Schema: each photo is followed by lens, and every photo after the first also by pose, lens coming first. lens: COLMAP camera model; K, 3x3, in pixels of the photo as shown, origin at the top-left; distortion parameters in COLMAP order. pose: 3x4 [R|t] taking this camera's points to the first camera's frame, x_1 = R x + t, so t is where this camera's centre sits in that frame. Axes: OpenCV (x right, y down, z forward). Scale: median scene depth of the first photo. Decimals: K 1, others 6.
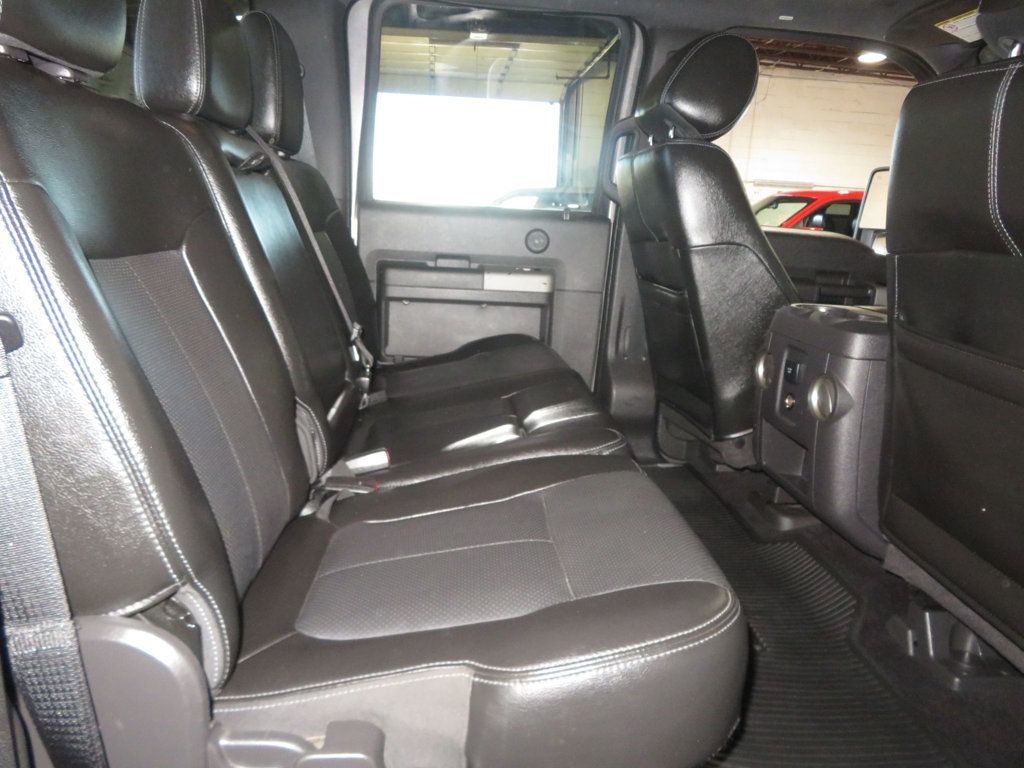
lens RADIAL K [[743.0, 0, 510.4], [0, 743.0, 375.3], [0, 0, 1]] dist [0.005873, 0.001242]
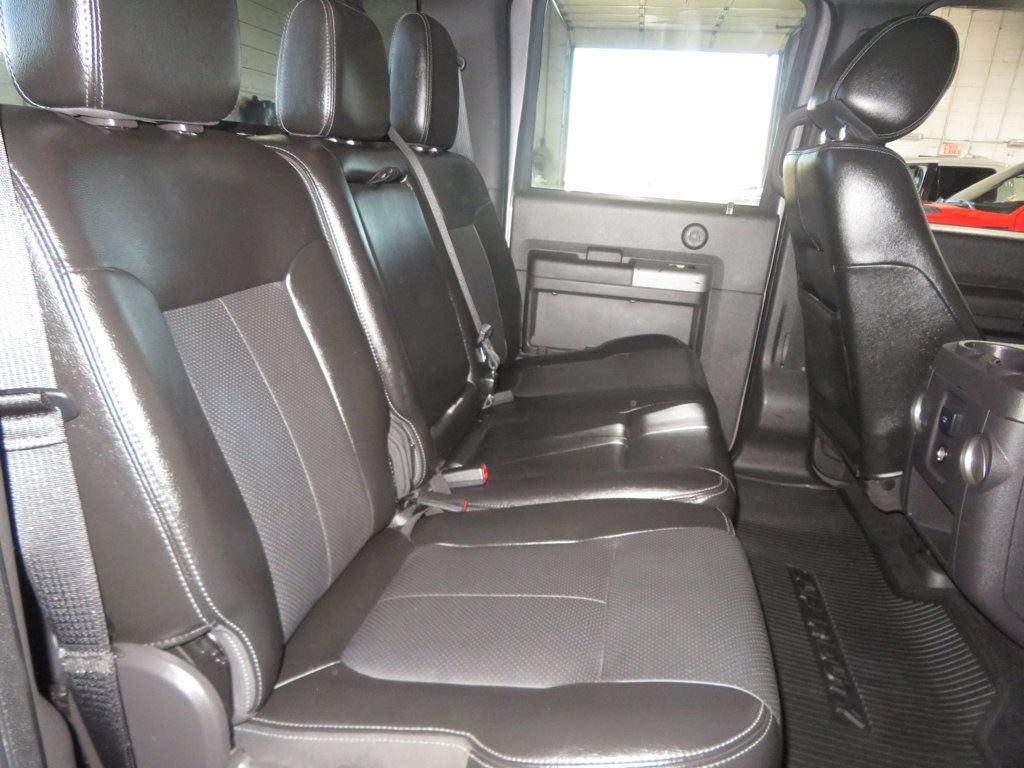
lens RADIAL K [[743.0, 0, 510.4], [0, 743.0, 375.3], [0, 0, 1]] dist [0.005873, 0.001242]
pose [[0.964613, 0.085655, -0.249371, 0.083453], [-0.070887, 0.995189, 0.067628, -0.071181], [0.253964, -0.047558, 0.966044, 0.021495]]
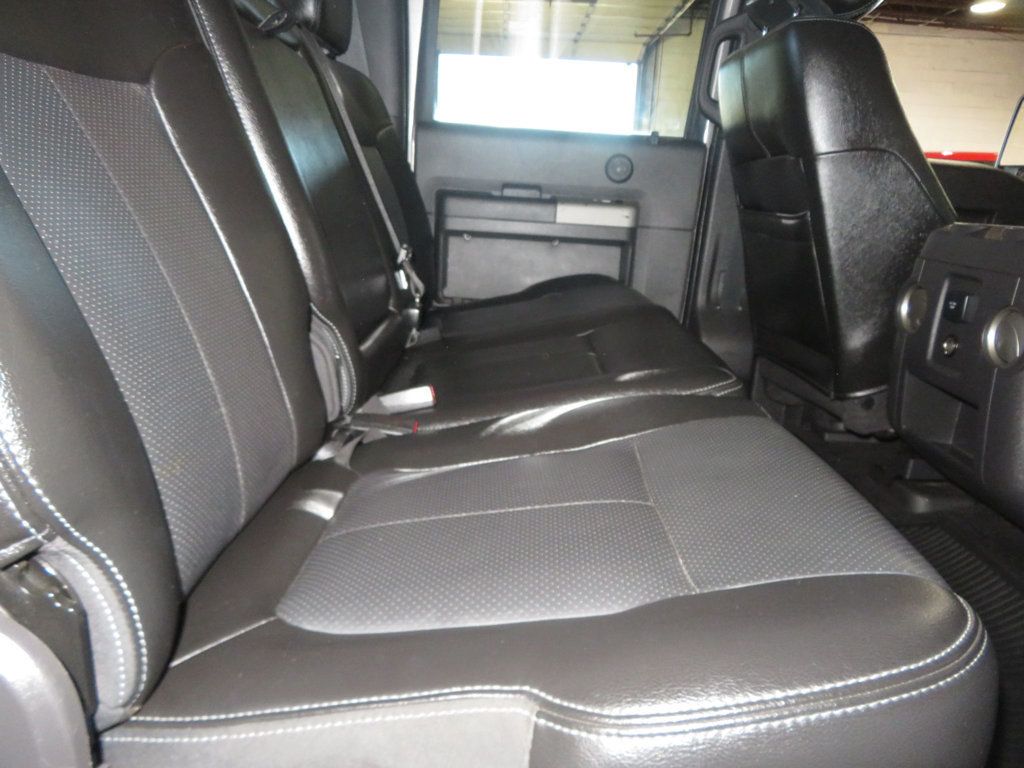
lens RADIAL K [[743.0, 0, 510.4], [0, 743.0, 375.3], [0, 0, 1]] dist [0.005873, 0.001242]
pose [[0.995763, 0.028791, -0.087338, -0.010379], [-0.025780, 0.999040, 0.035407, 0.044299], [0.088273, -0.033005, 0.995549, 0.163348]]
